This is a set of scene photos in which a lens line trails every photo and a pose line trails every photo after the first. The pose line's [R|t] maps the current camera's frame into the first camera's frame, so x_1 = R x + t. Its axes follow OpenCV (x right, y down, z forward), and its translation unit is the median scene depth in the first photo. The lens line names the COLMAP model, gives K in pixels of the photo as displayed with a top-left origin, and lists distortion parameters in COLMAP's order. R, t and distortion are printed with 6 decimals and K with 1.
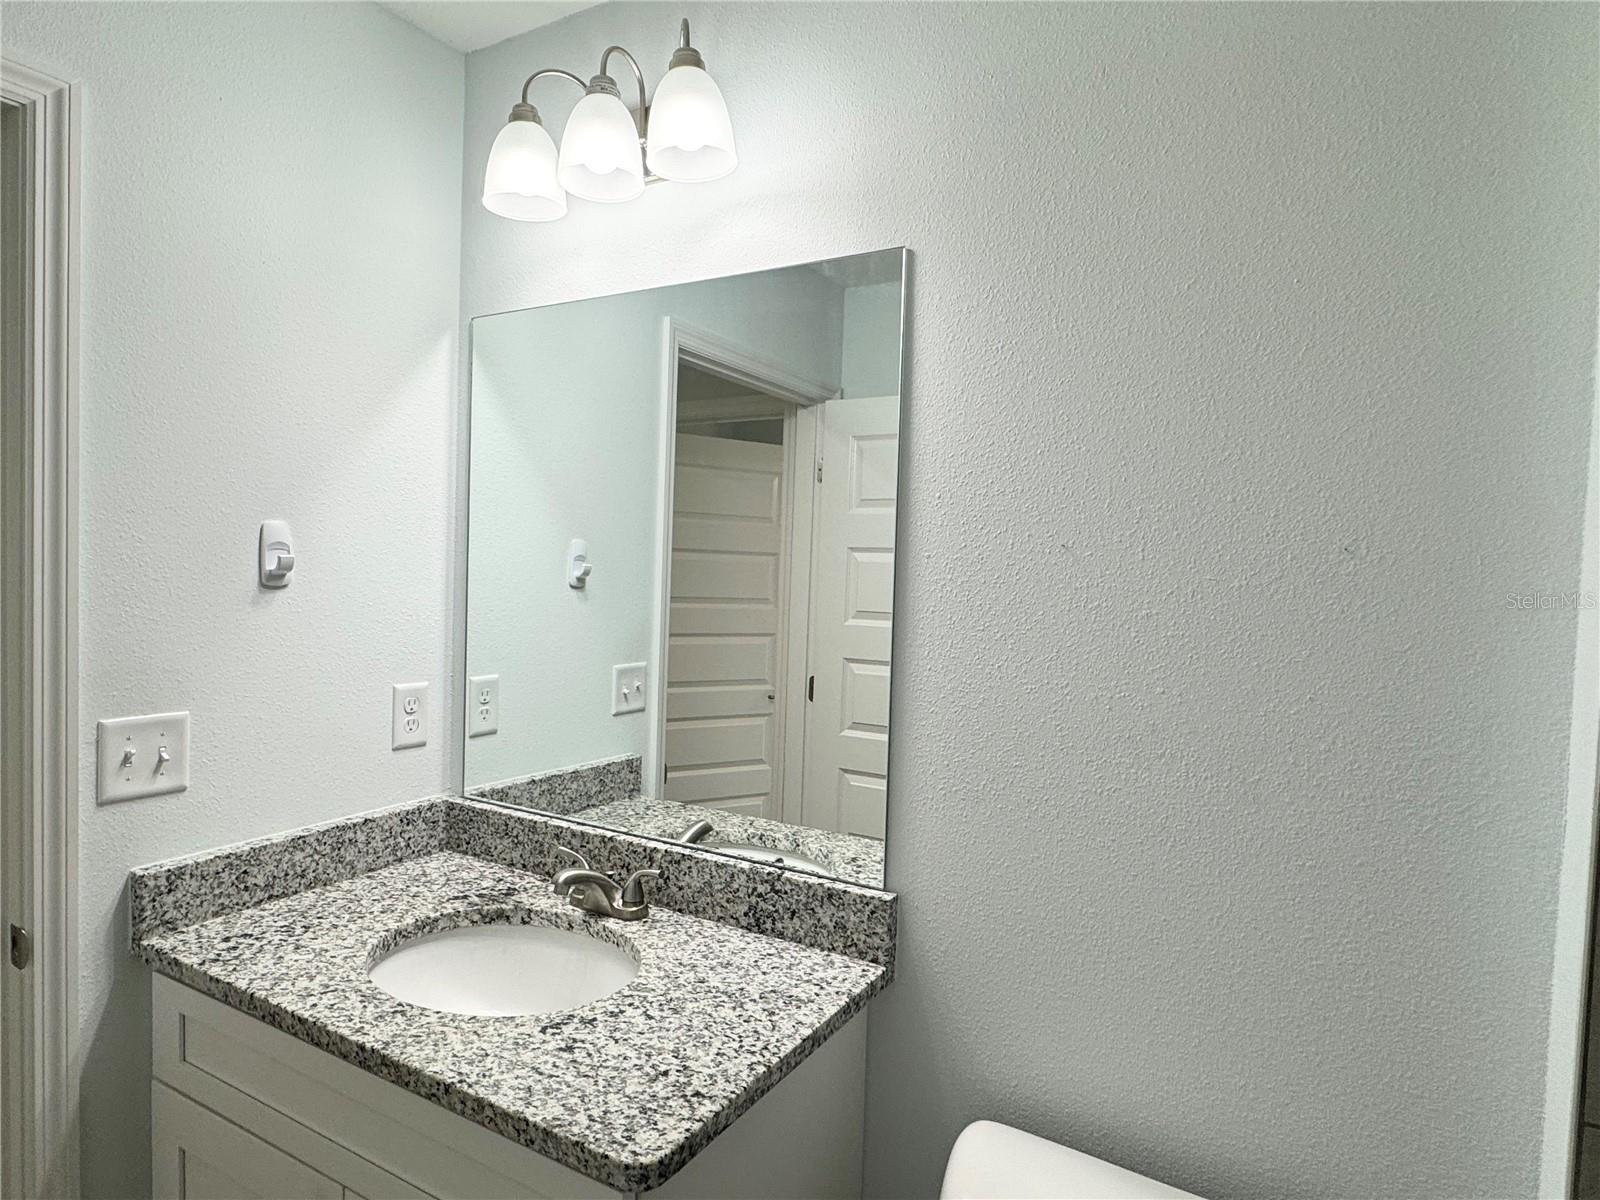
lens RADIAL K [[956.5, 0, 797.2], [0, 956.5, 602.9], [0, 0, 1]] dist [-0.000657, -0.000405]
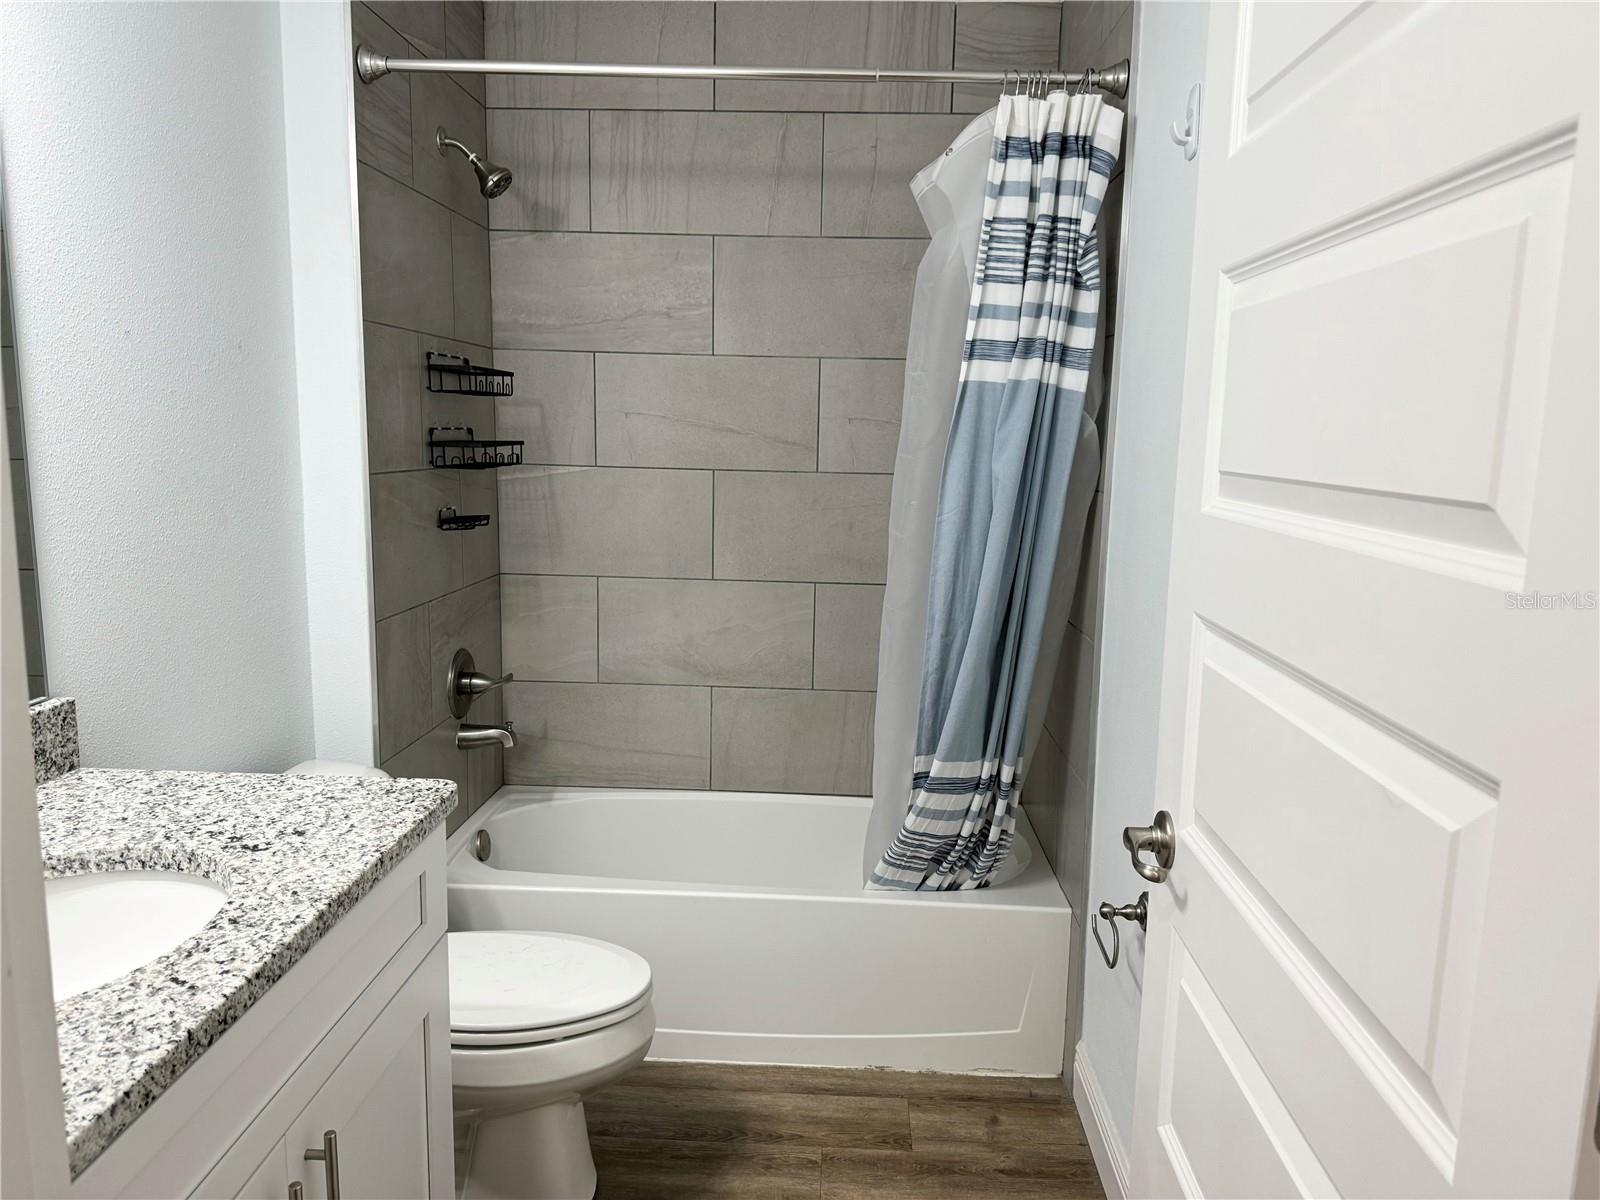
lens RADIAL K [[1130.7, 0, 799.6], [0, 1130.7, 597.7], [0, 0, 1]] dist [0.045012, -0.052849]
pose [[-0.478330, -0.165835, 0.862380, -1.327413], [0.012702, 0.980599, 0.195614, -0.005370], [-0.878088, 0.104523, -0.466943, 0.955332]]
